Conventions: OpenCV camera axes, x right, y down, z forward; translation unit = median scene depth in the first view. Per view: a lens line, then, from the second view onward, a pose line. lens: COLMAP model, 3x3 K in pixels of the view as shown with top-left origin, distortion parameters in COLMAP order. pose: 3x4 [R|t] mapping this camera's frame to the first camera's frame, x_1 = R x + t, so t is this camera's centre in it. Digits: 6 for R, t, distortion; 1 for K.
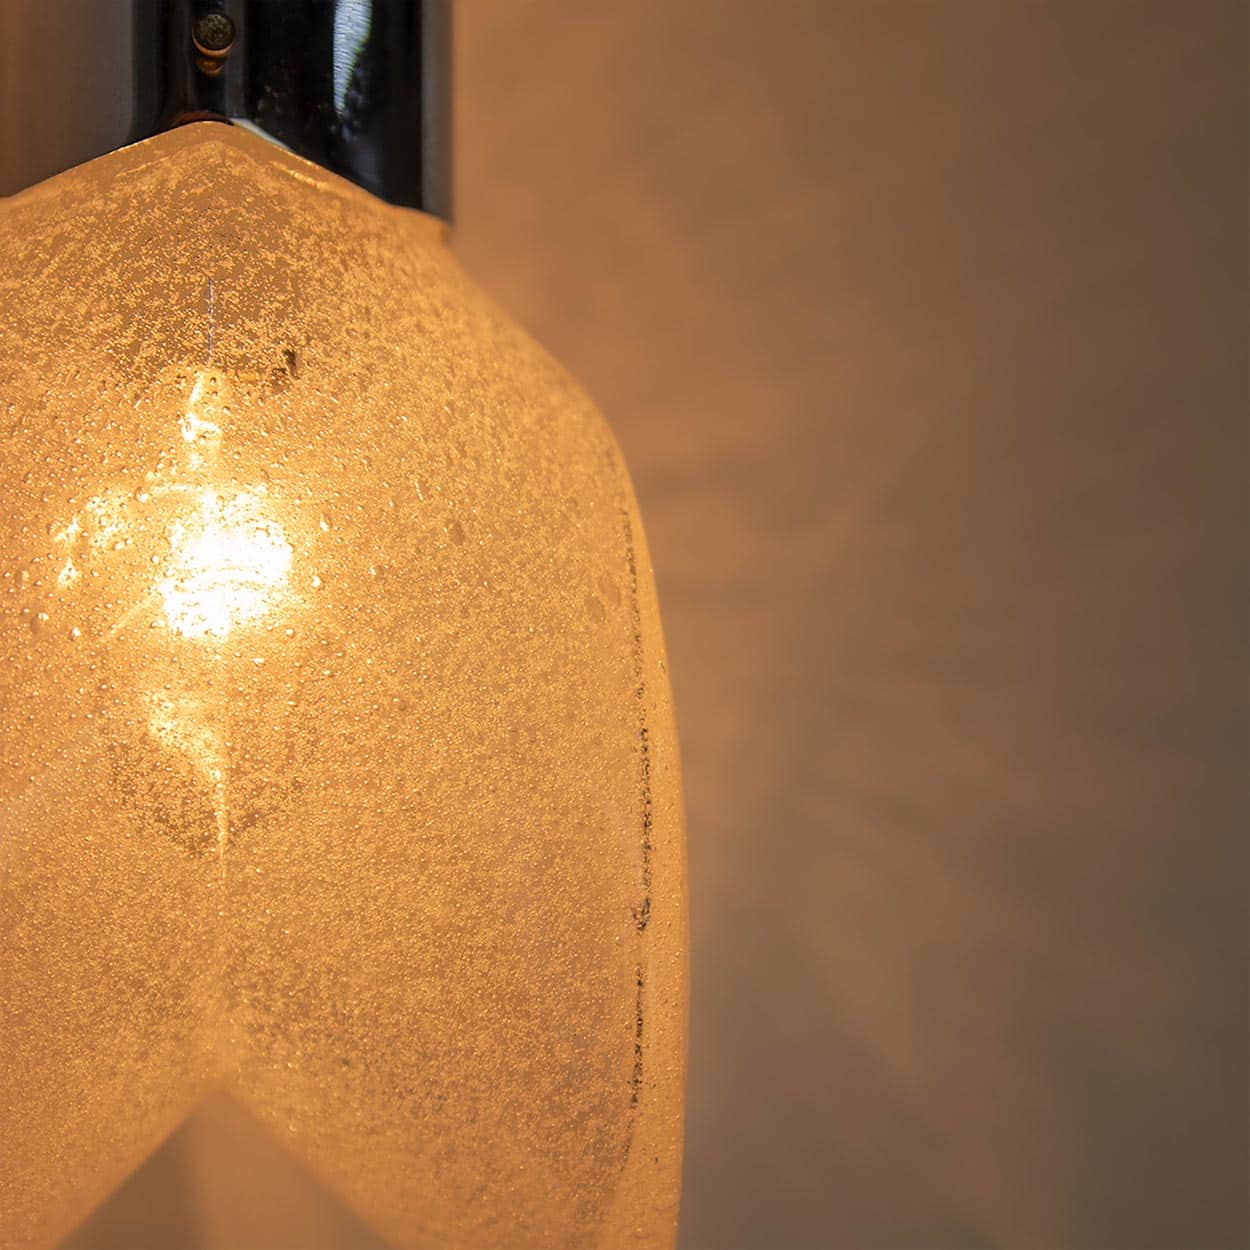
lens RADIAL K [[2420.8, 0, 625.5], [0, 2420.8, 618.1], [0, 0, 1]] dist [-0.106520, 0.000000]
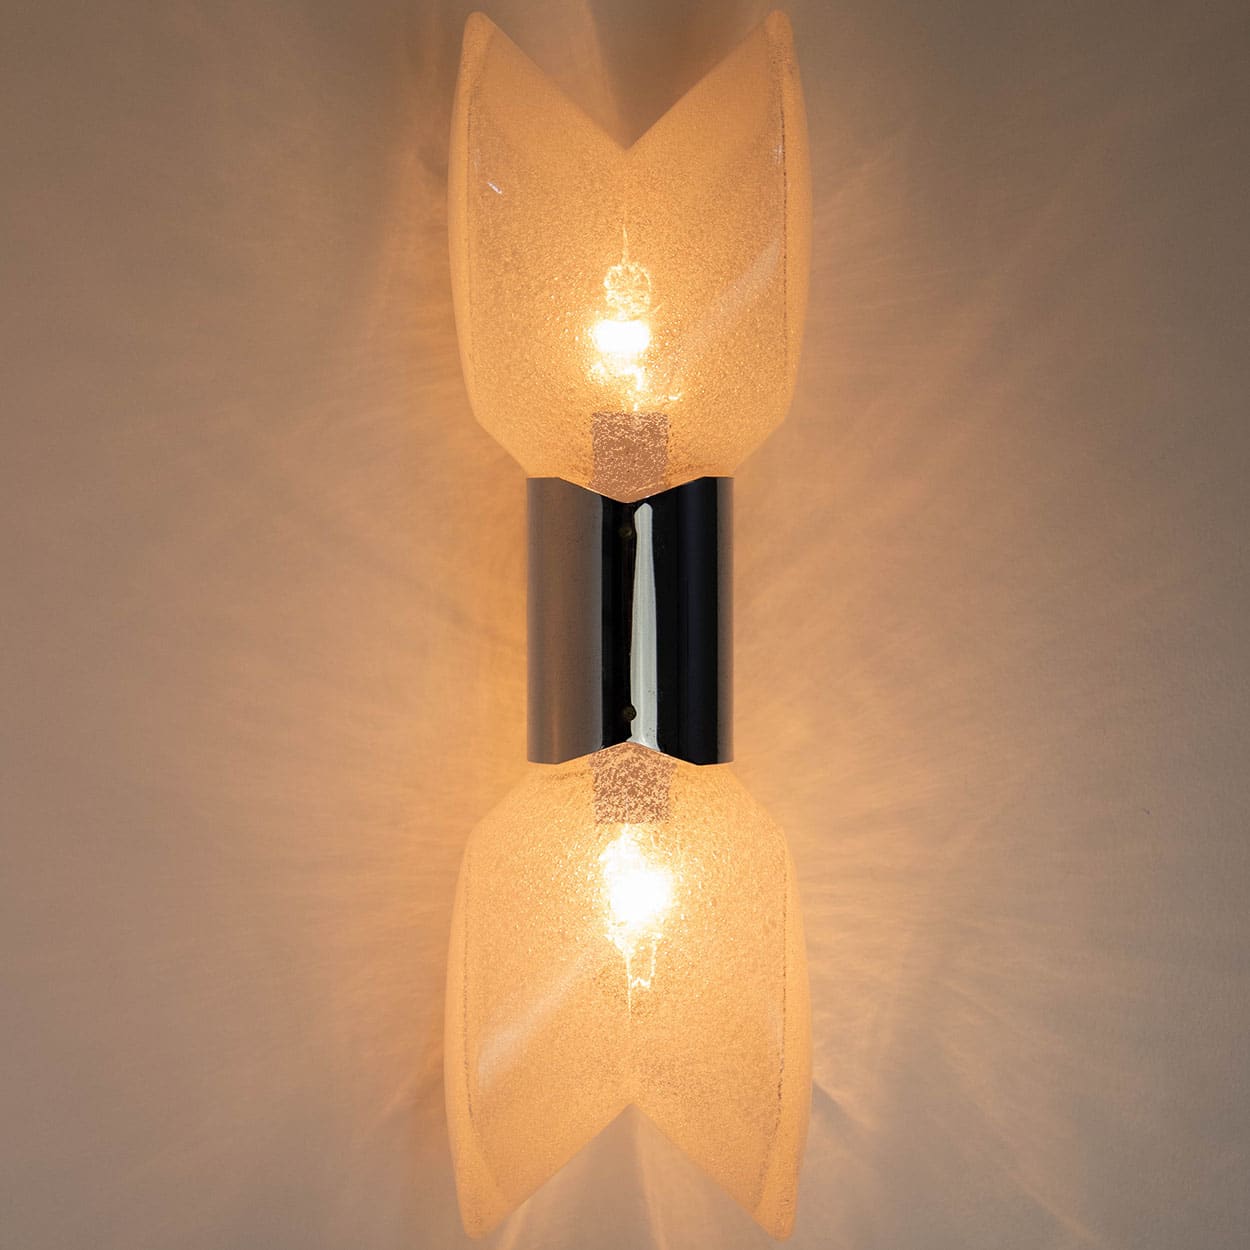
lens RADIAL K [[2420.8, 0, 623.2], [0, 2420.8, 633.1], [0, 0, 1]] dist [-0.106520, 0.000000]
pose [[0.975242, 0.004544, -0.221095, 0.434057], [-0.009216, 0.999755, -0.020105, -0.283957], [0.220950, 0.021645, 0.975045, -1.701664]]
